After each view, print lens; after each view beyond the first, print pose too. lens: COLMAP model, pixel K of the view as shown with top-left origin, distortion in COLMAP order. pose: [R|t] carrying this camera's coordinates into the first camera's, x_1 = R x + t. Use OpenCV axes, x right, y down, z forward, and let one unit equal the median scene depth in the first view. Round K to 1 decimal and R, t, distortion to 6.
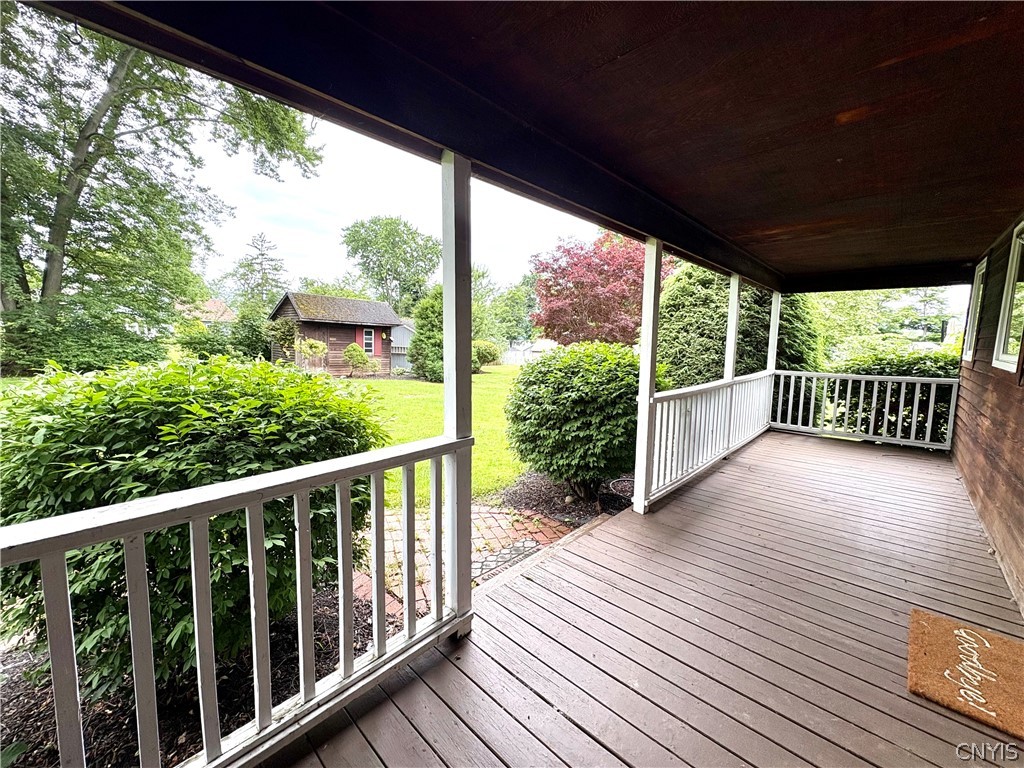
lens RADIAL K [[405.6, 0, 514.2], [0, 405.6, 383.9], [0, 0, 1]] dist [0.001175, 0.000512]
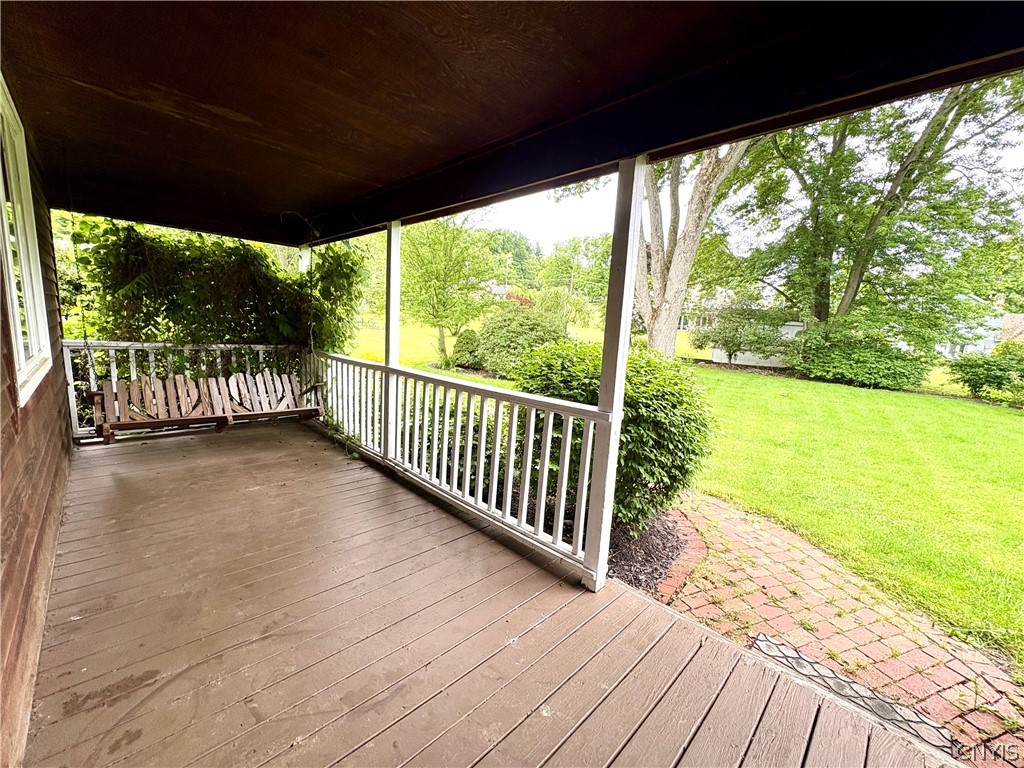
lens RADIAL K [[405.6, 0, 515.0], [0, 405.6, 388.9], [0, 0, 1]] dist [0.001175, 0.000512]
pose [[-0.023631, 0.132671, -0.990878, 0.109655], [-0.173143, 0.975634, 0.134759, -0.004174], [0.984613, 0.174748, -0.000085, 0.083866]]
